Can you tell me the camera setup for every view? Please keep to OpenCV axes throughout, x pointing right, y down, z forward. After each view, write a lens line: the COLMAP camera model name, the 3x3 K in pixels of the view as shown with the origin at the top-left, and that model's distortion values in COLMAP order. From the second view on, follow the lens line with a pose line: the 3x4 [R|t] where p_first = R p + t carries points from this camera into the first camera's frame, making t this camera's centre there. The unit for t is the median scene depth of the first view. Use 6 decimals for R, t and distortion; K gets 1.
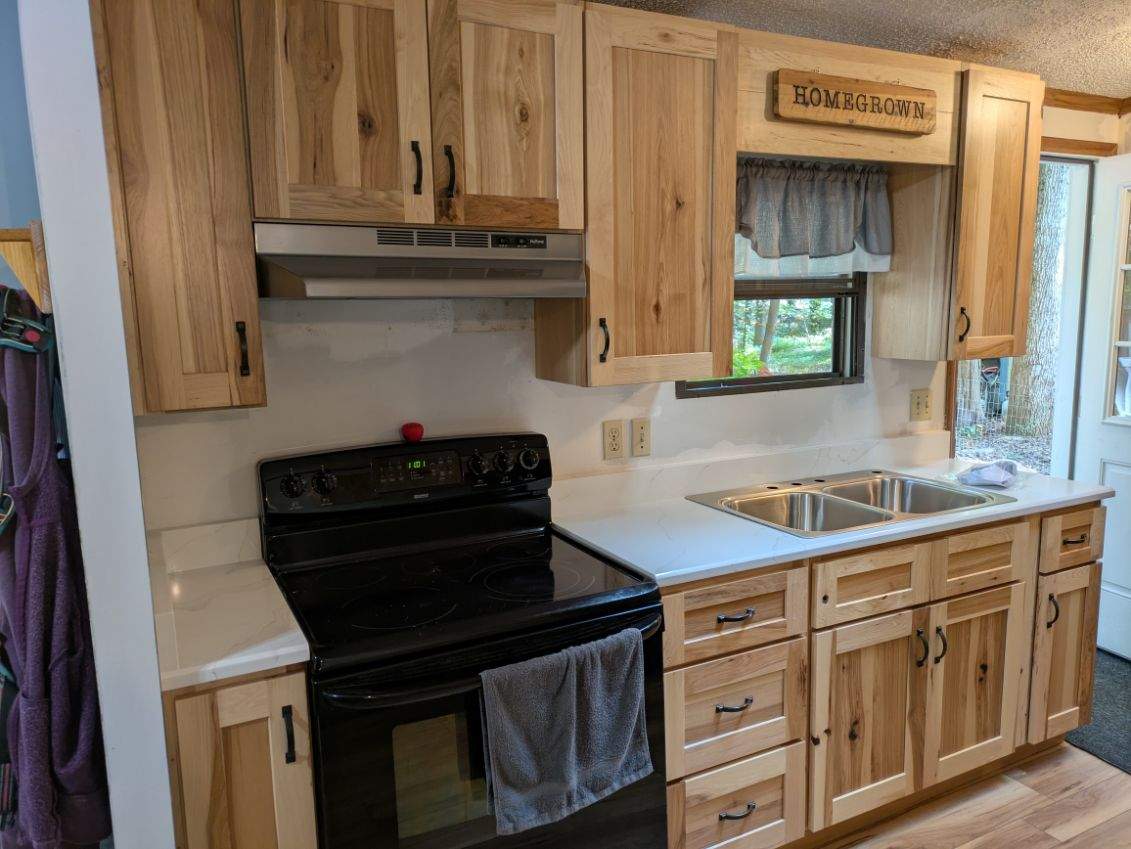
lens RADIAL K [[837.2, 0, 577.4], [0, 837.2, 431.3], [0, 0, 1]] dist [0.051053, -0.040543]
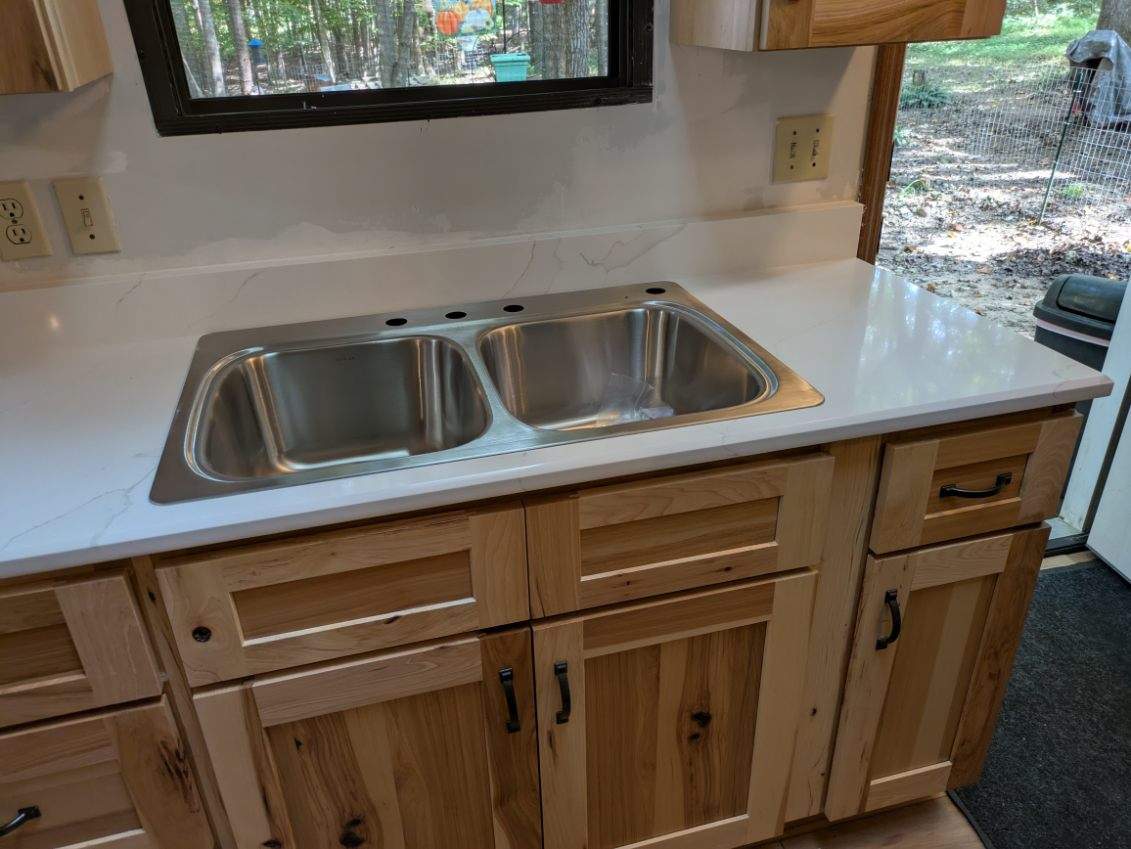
lens RADIAL K [[837.2, 0, 549.5], [0, 837.2, 431.6], [0, 0, 1]] dist [0.051053, -0.040543]
pose [[0.972768, 0.092297, -0.212610, 0.493315], [-0.016726, 0.942857, 0.332779, -0.047870], [0.231176, -0.320161, 0.918725, 0.585456]]
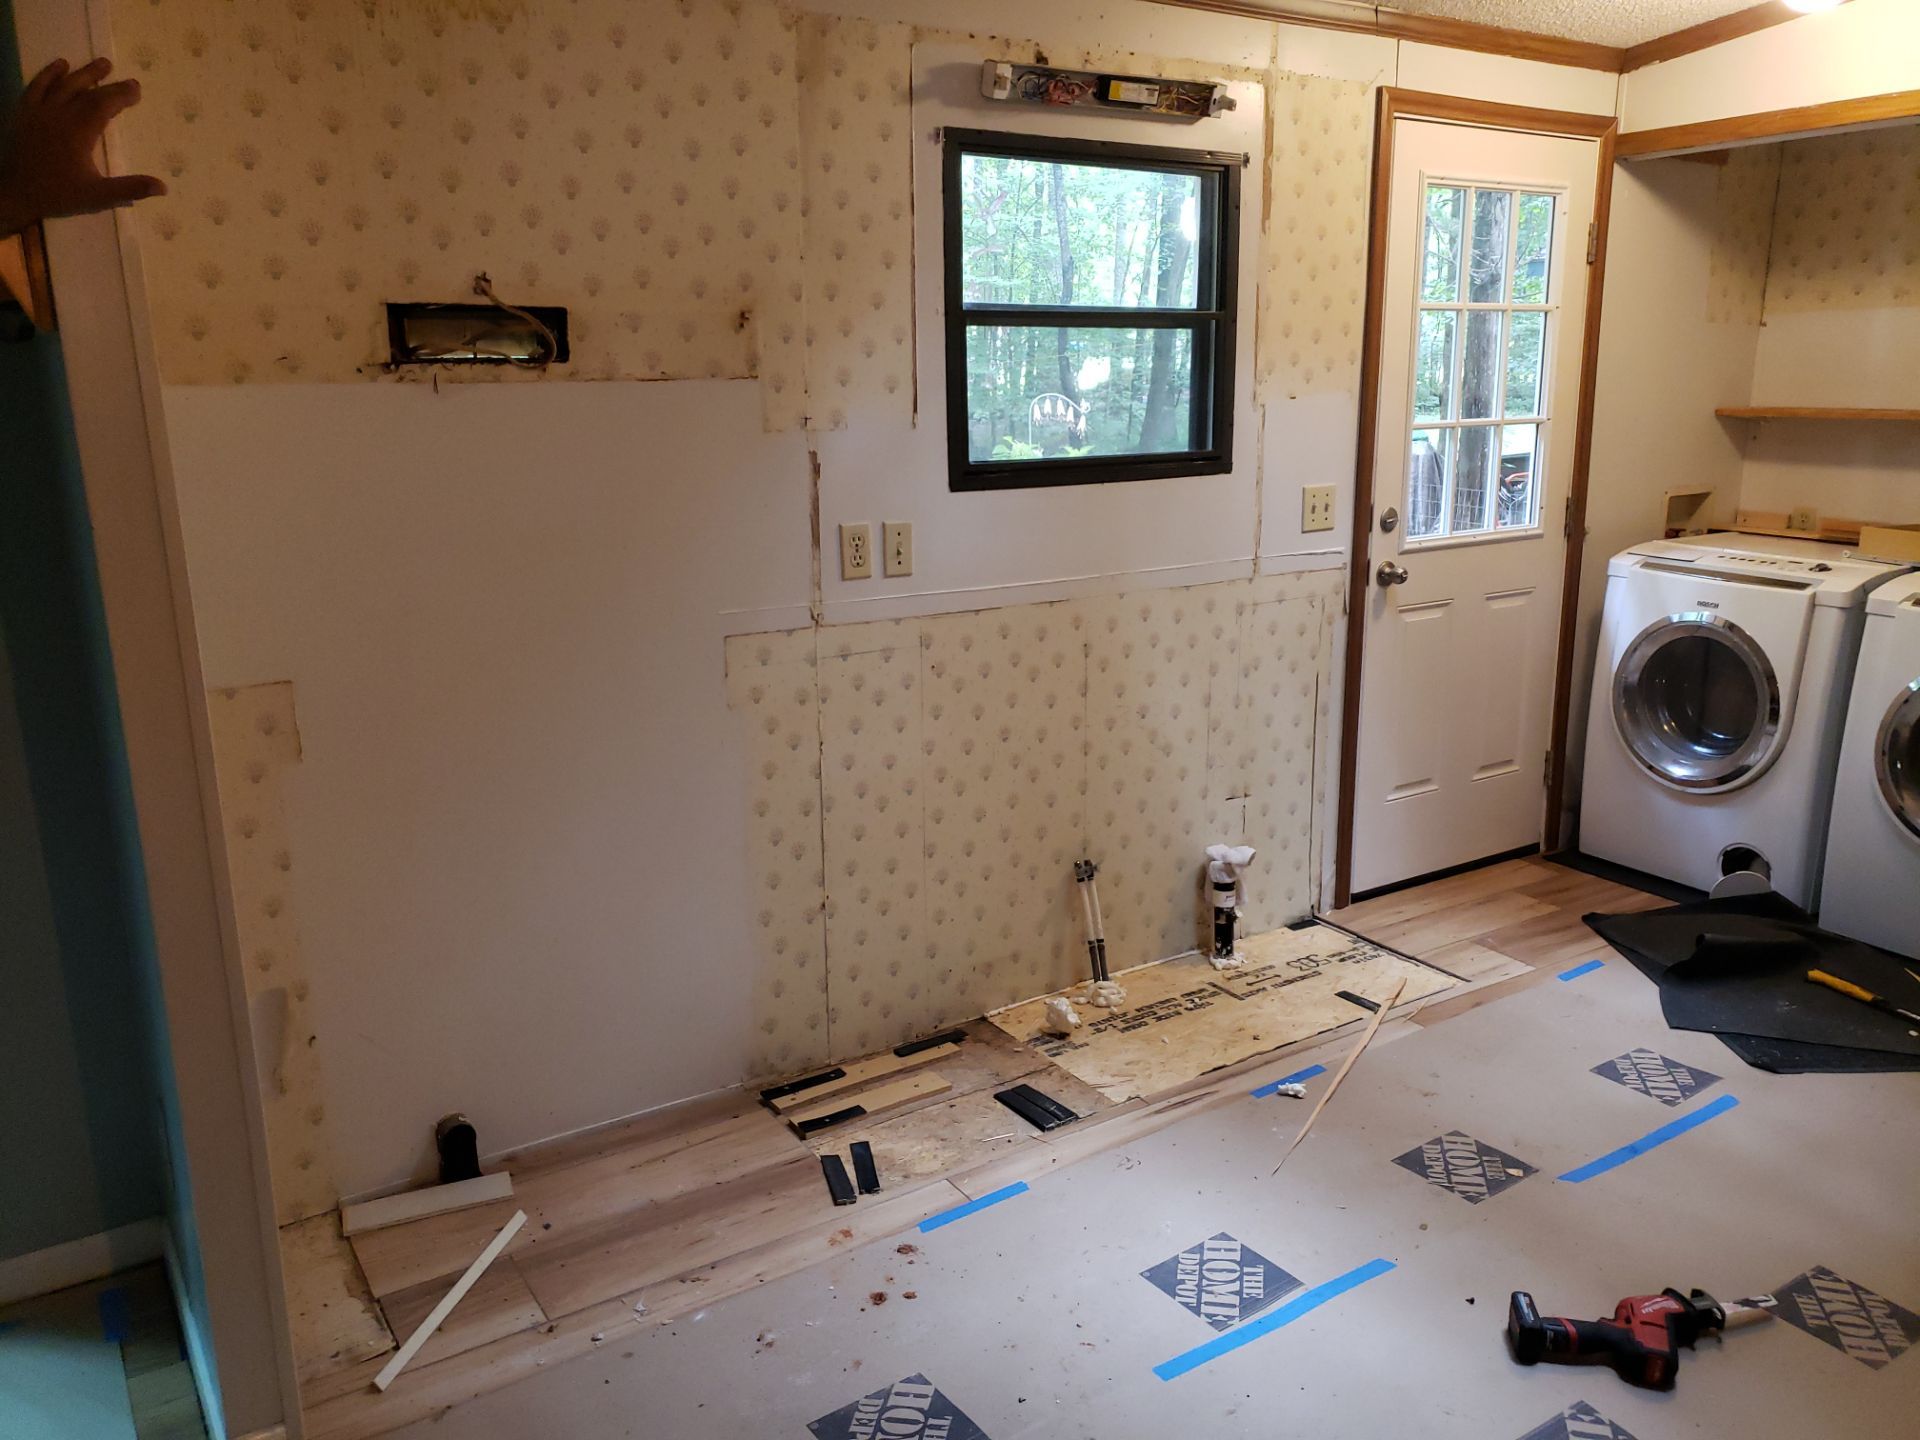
lens RADIAL K [[1493.9, 0, 1009.7], [0, 1493.9, 729.2], [0, 0, 1]] dist [0.027097, -0.010659]
pose [[0.993593, -0.011364, 0.112443, 0.031662], [0.001136, 0.995886, 0.090608, 0.046878], [-0.113010, -0.089900, 0.989518, -0.227561]]
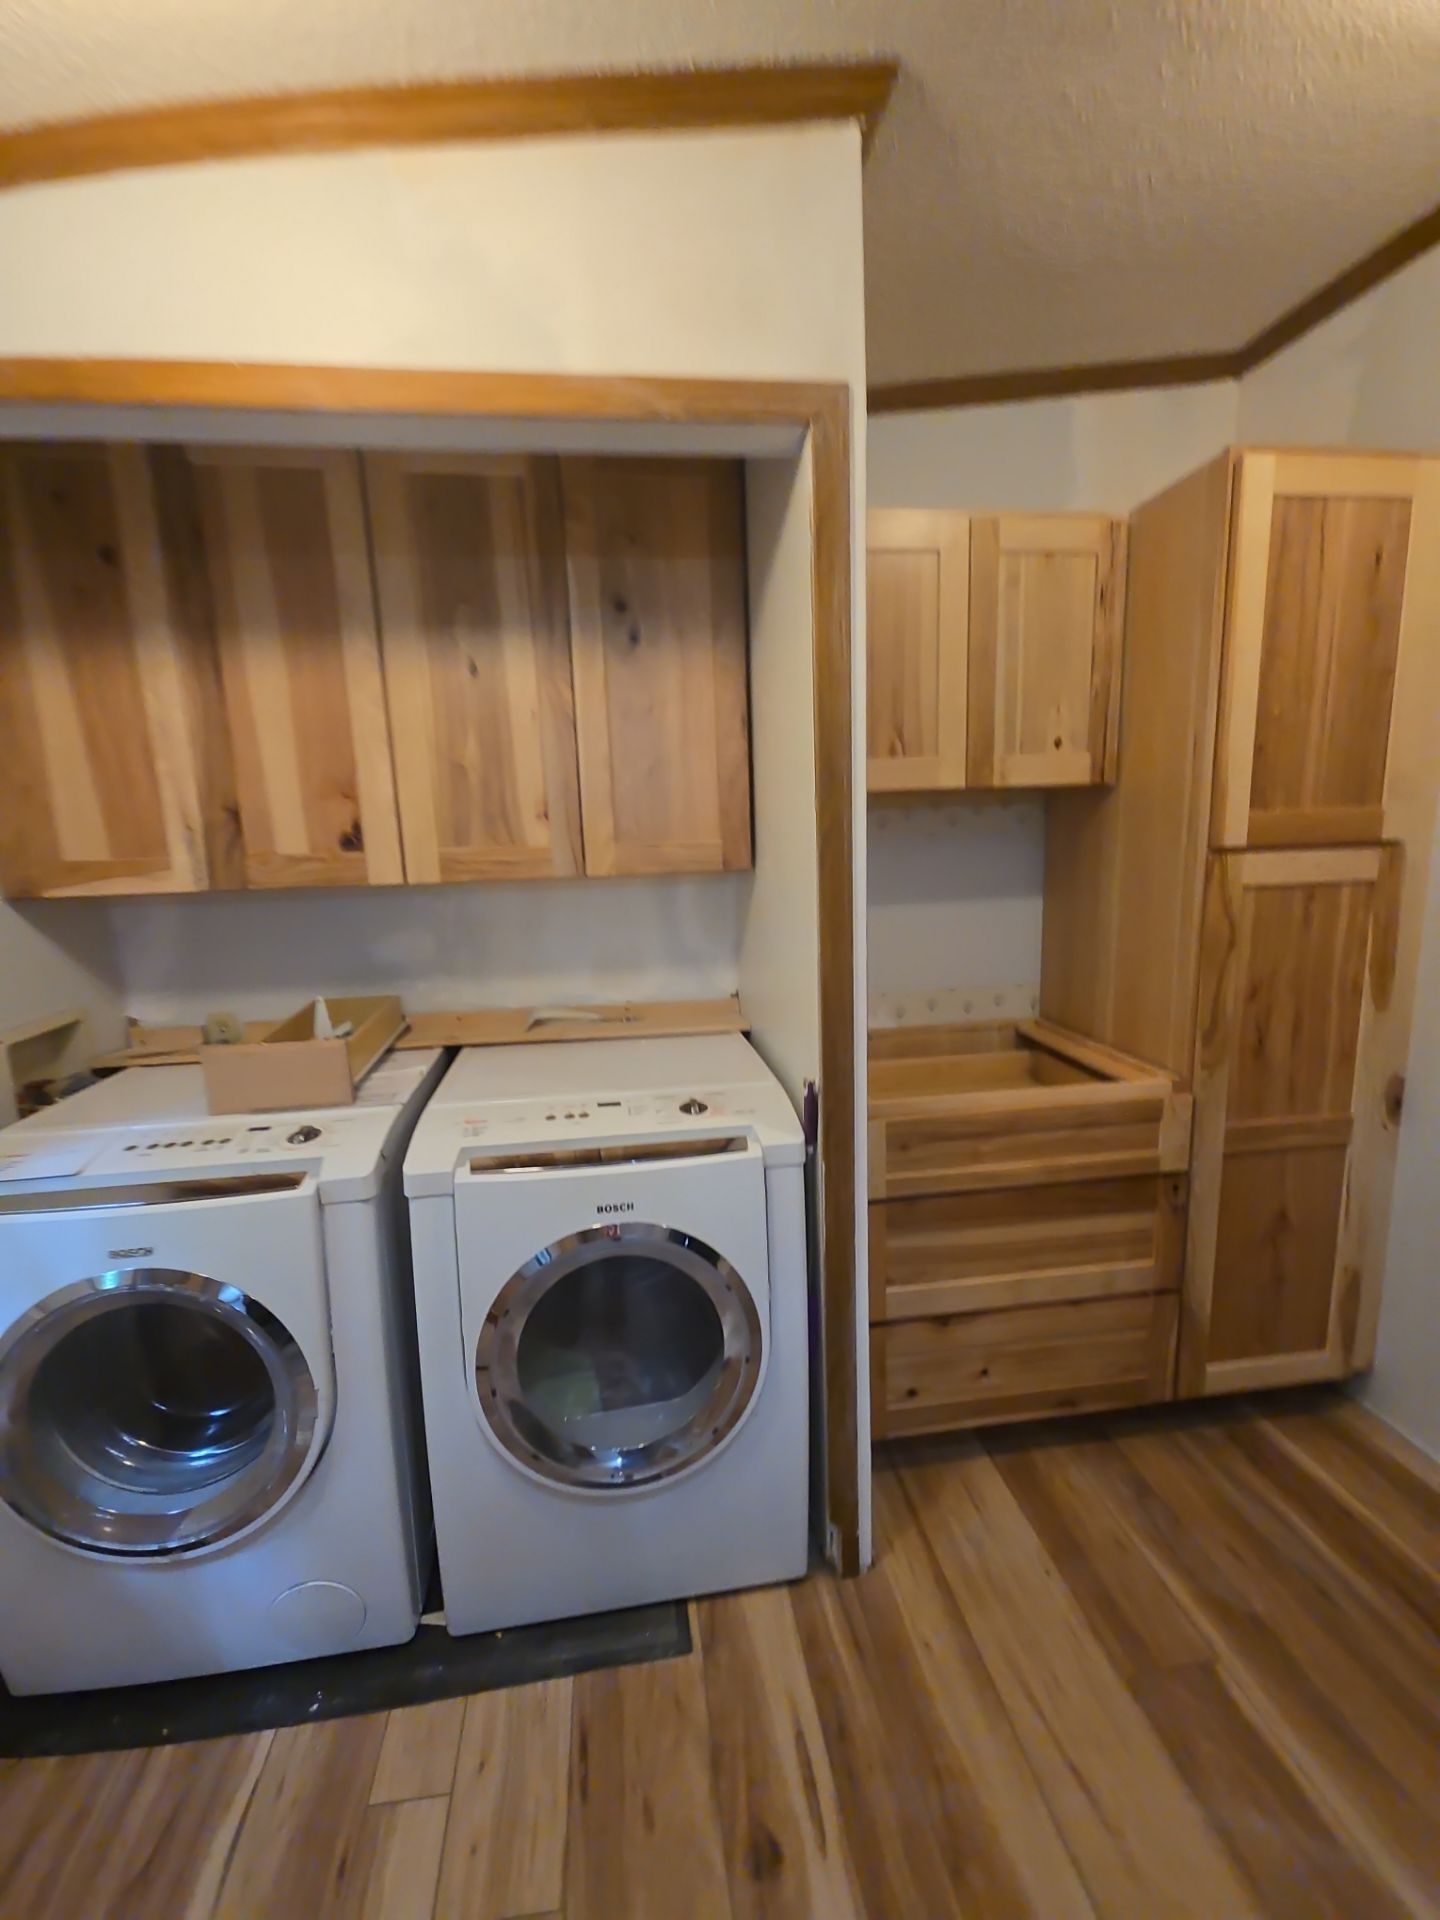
lens RADIAL K [[778.0, 0, 719.4], [0, 778.0, 964.9], [0, 0, 1]] dist [0.007519, -0.003316]
pose [[0.330516, -0.148302, 0.932076, 0.681839], [0.169087, 0.980904, 0.096112, -0.098529], [-0.928530, 0.125836, 0.349281, 0.808530]]
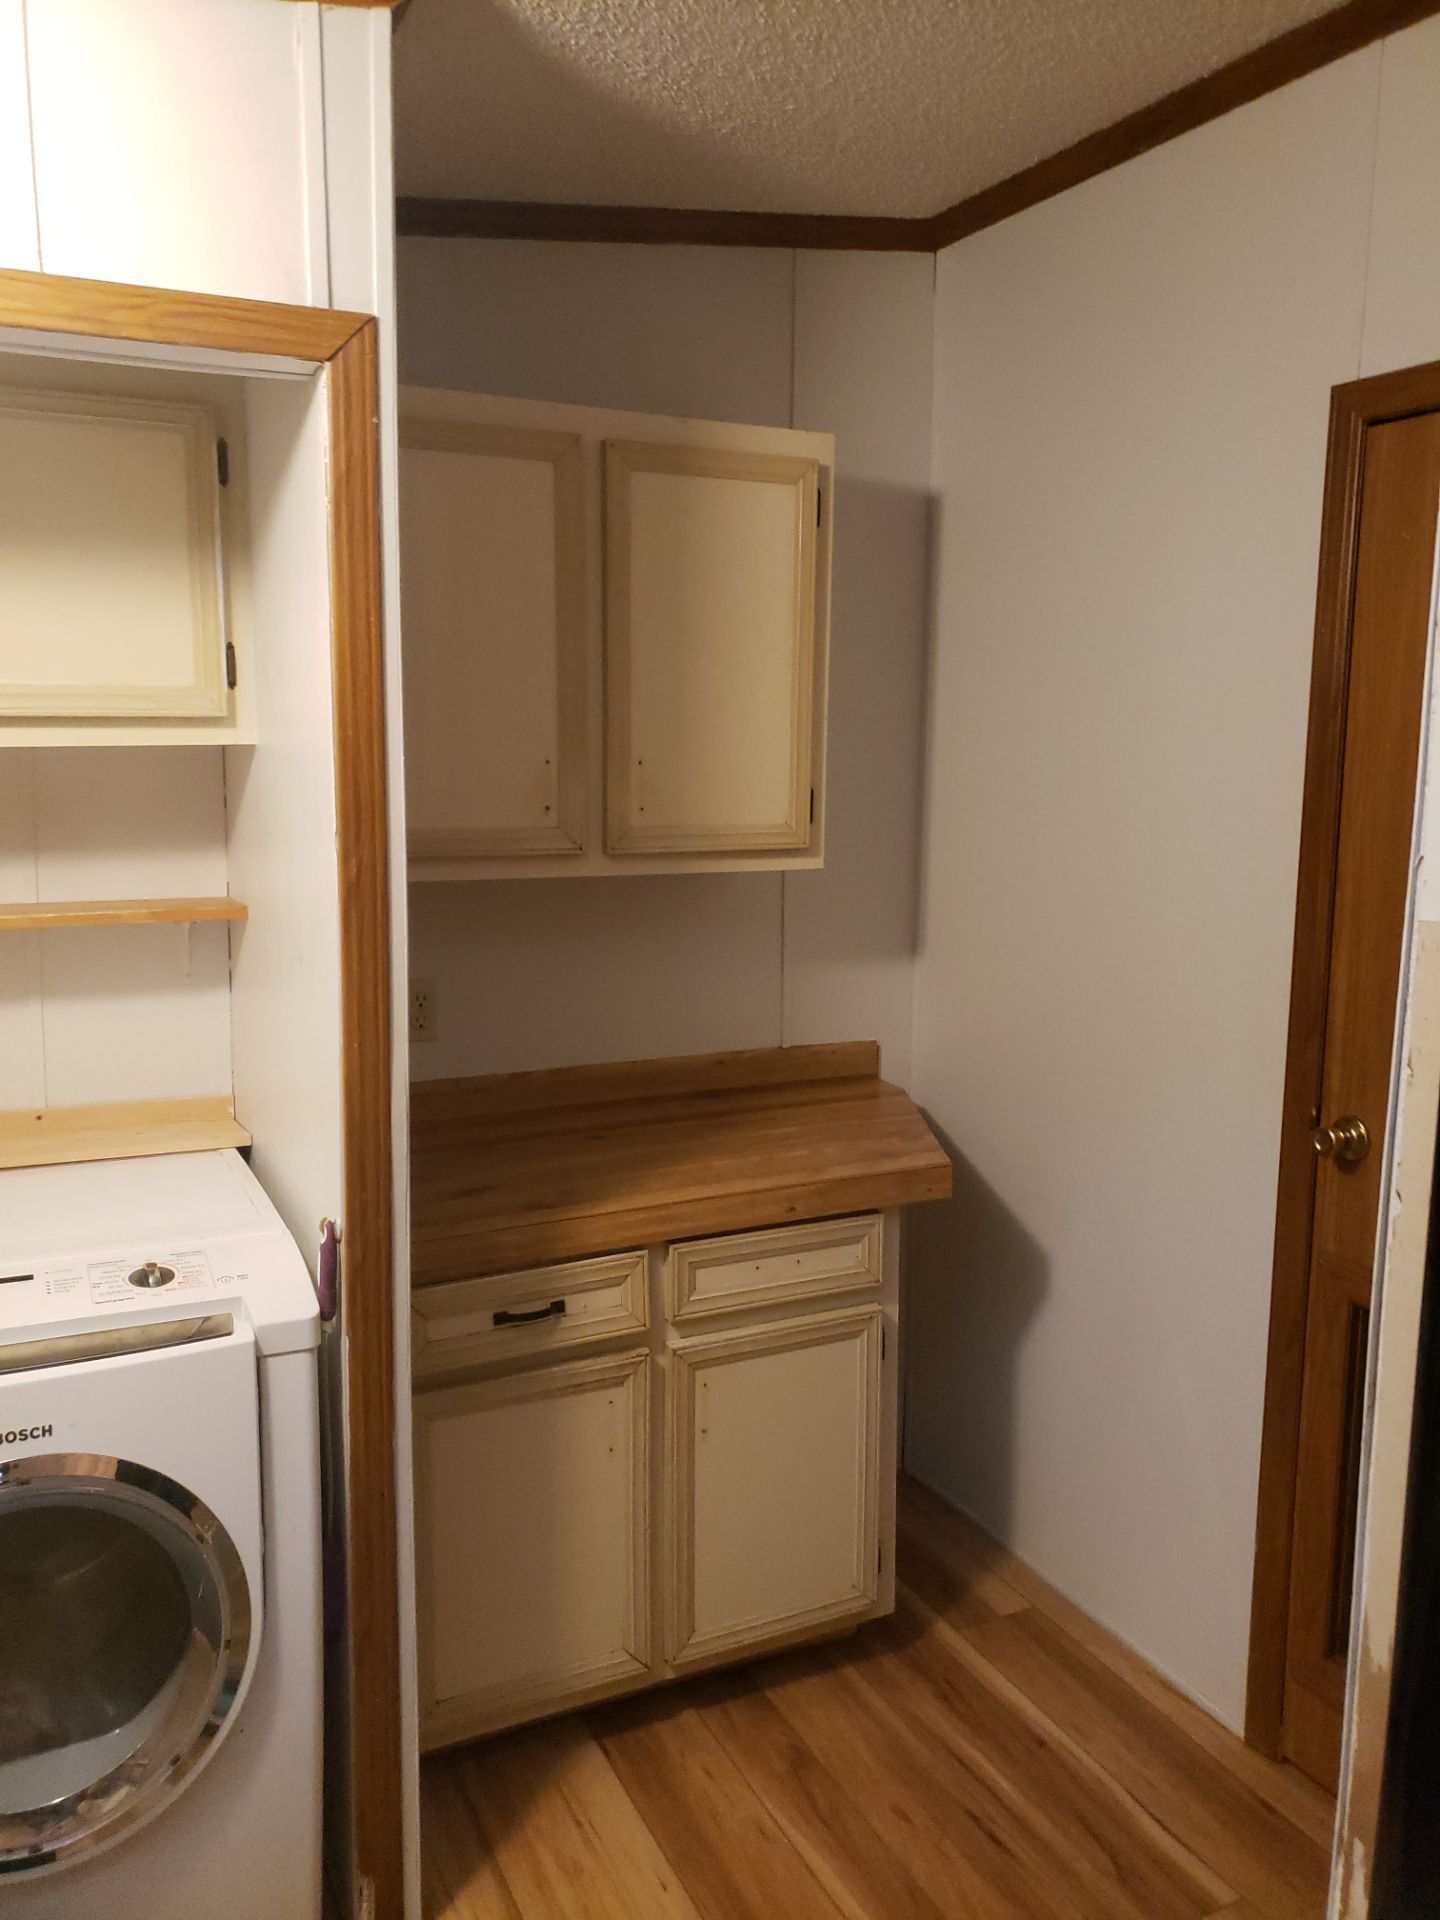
lens RADIAL K [[1493.9, 0, 720.5], [0, 1493.9, 925.9], [0, 0, 1]] dist [0.027097, -0.010659]
pose [[0.016586, -0.112169, 0.993551, 0.471006], [0.136741, 0.984605, 0.108876, -0.159119], [-0.990468, 0.134054, 0.031668, 0.710035]]
